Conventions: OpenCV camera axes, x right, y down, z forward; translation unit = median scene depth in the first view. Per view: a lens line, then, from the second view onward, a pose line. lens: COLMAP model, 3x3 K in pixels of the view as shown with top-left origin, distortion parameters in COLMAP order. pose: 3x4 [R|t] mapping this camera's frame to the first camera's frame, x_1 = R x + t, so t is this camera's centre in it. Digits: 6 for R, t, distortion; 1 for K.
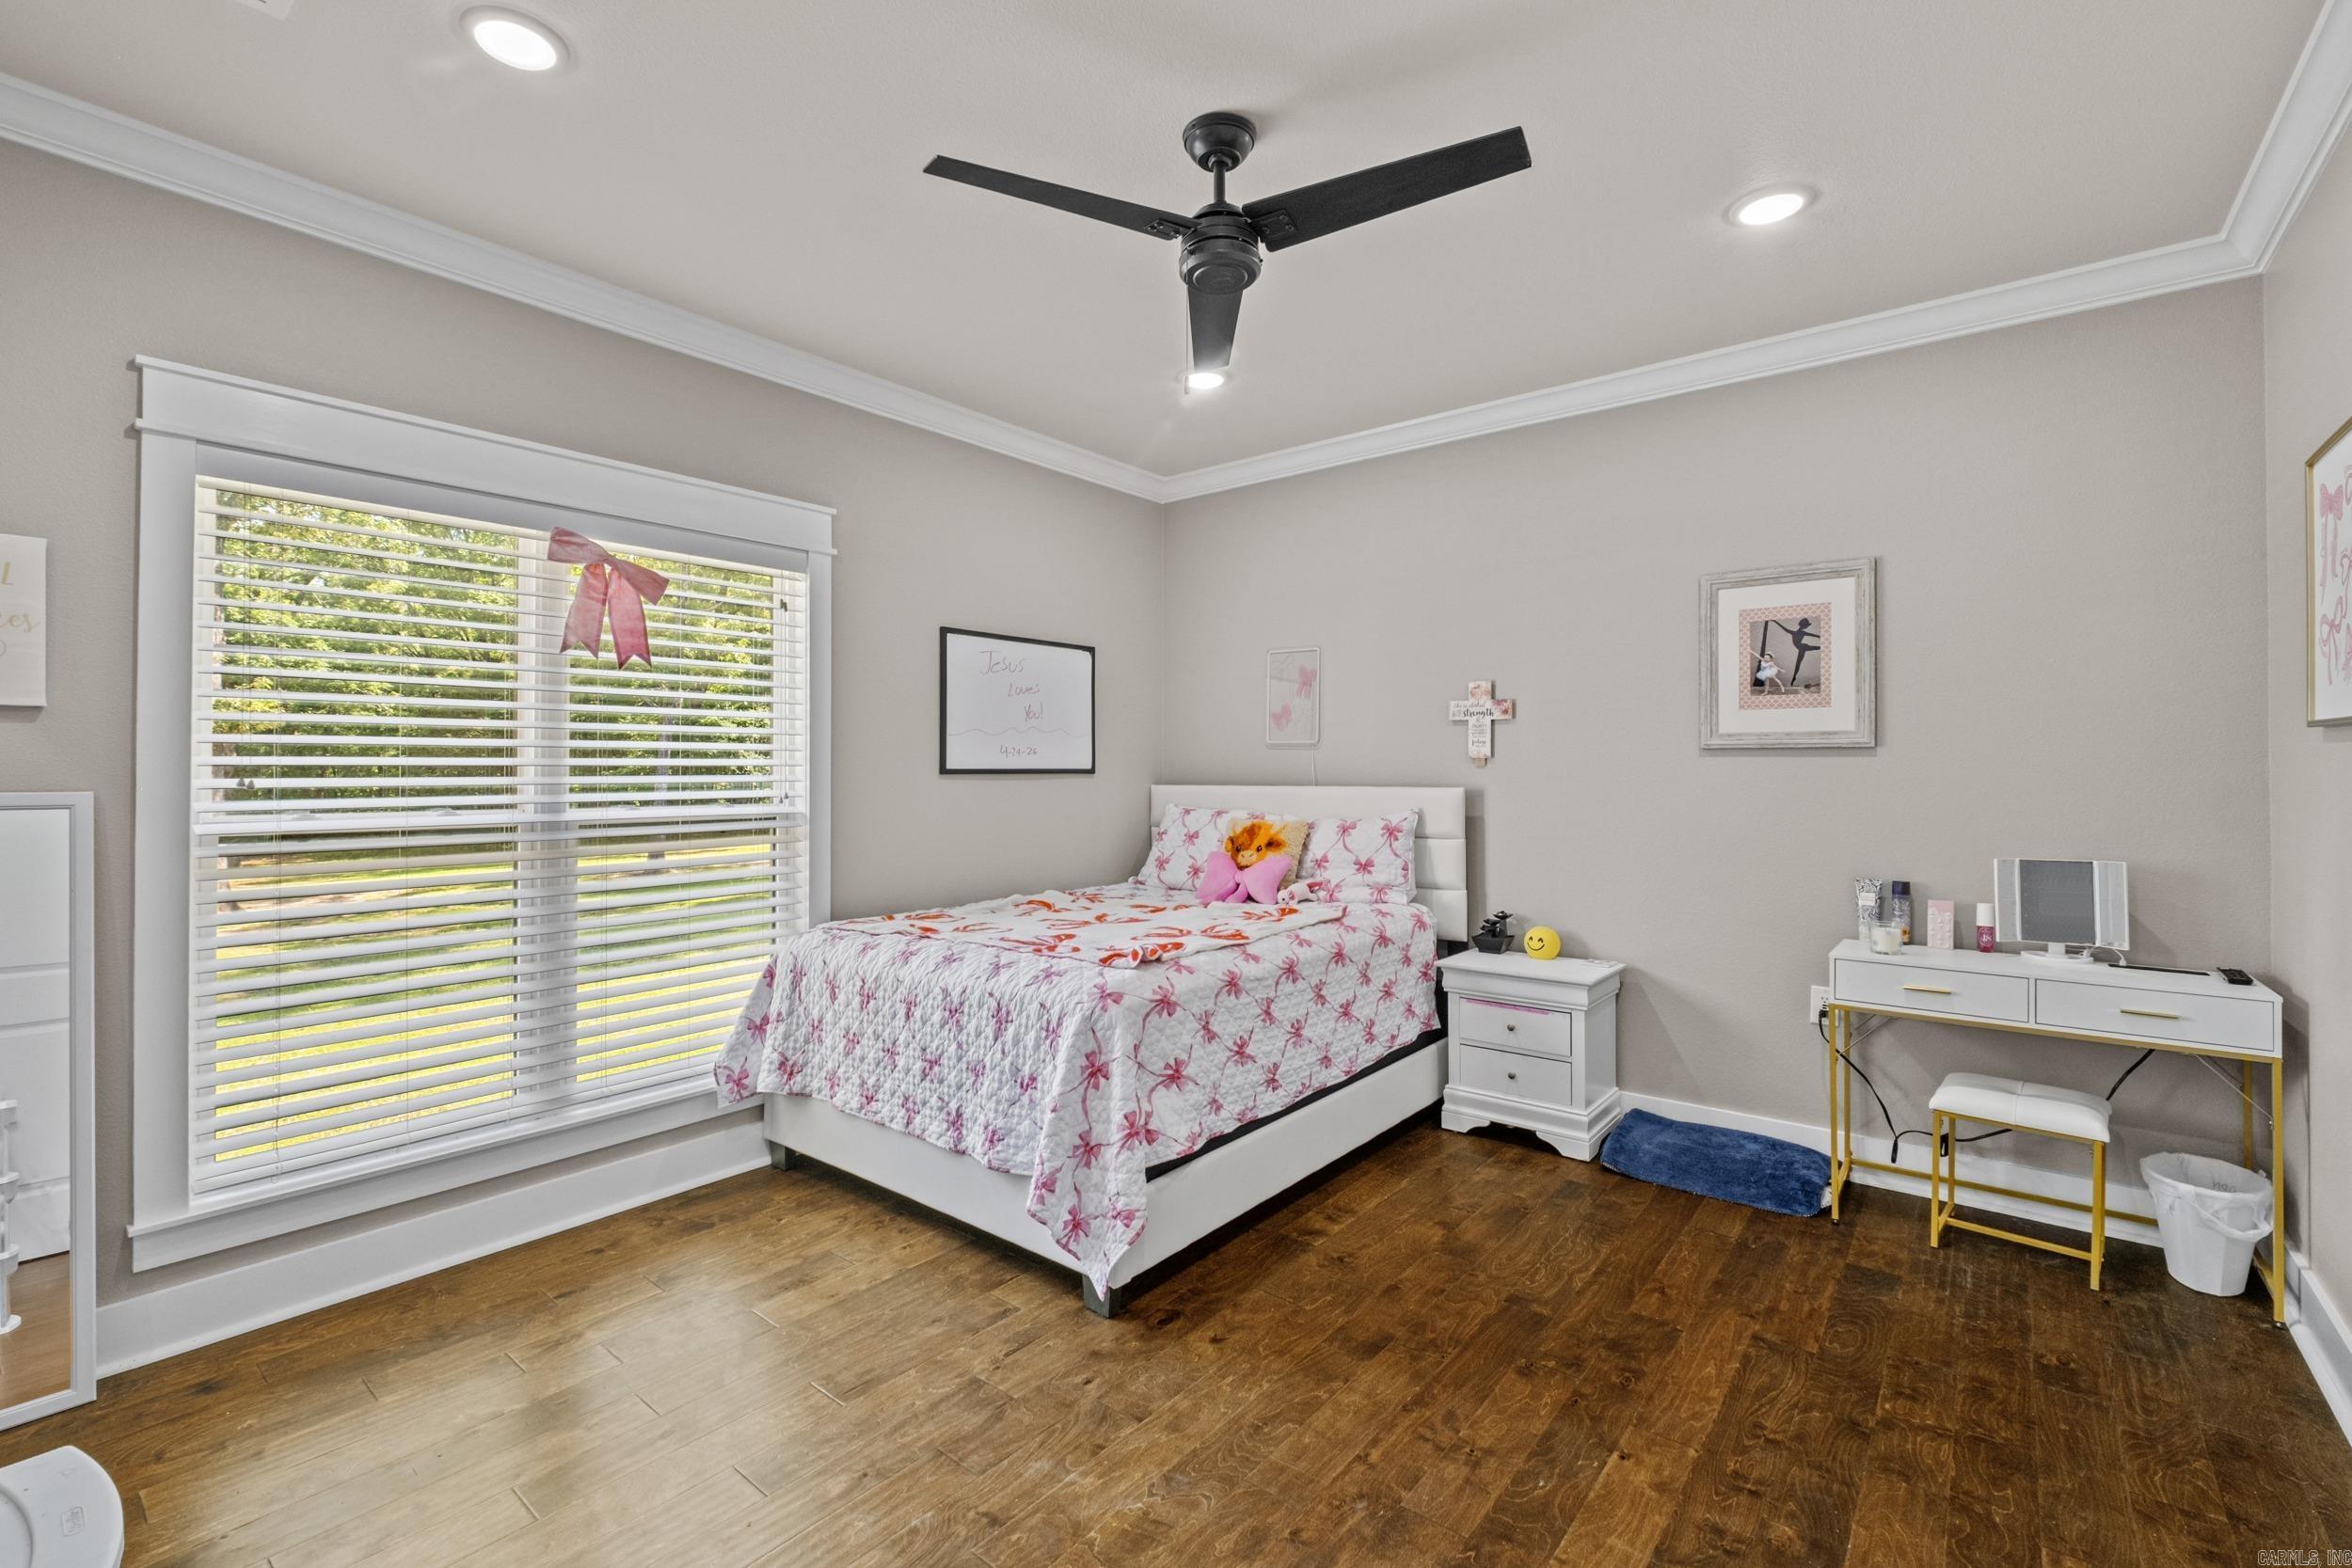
lens RADIAL K [[1023.2, 0, 1158.5], [0, 1023.2, 767.7], [0, 0, 1]] dist [-0.010766, 0.001734]
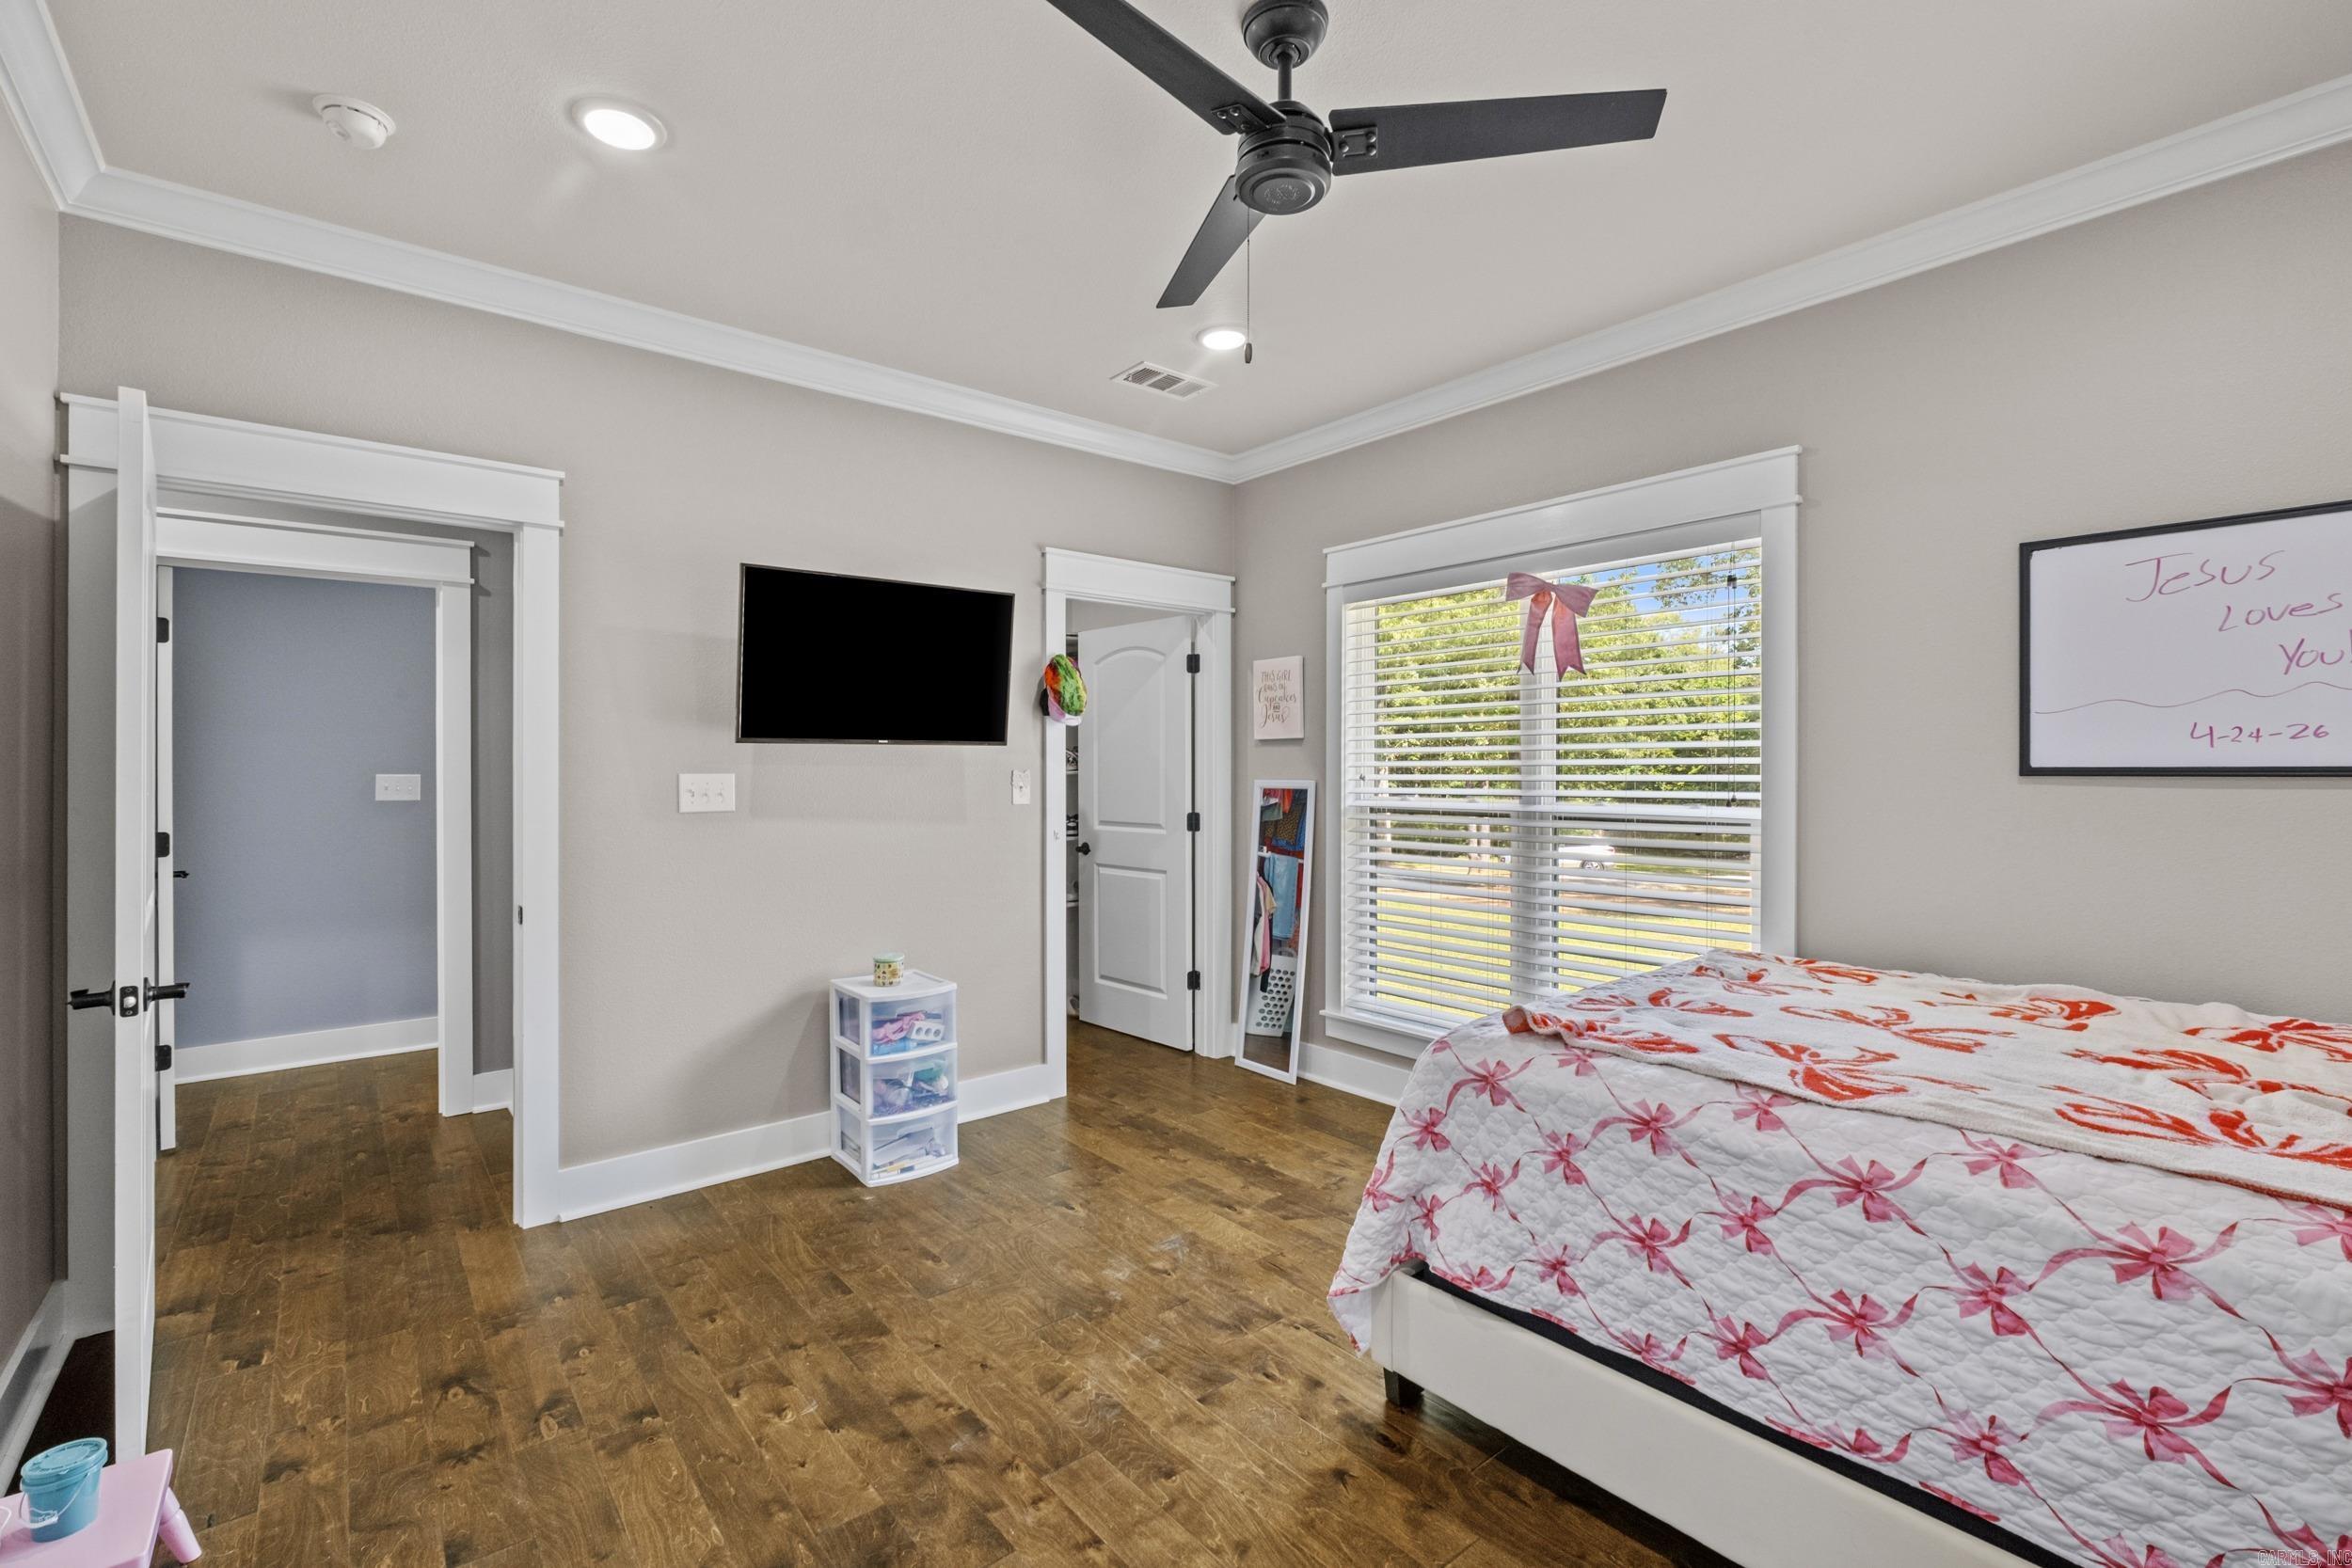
lens RADIAL K [[1023.2, 0, 1159.7], [0, 1023.2, 777.6], [0, 0, 1]] dist [-0.010766, 0.001734]
pose [[-0.195928, 0.009521, -0.980572, 0.687372], [0.003399, 0.999953, 0.009030, -0.000317], [0.980612, -0.001563, -0.195951, 0.802003]]
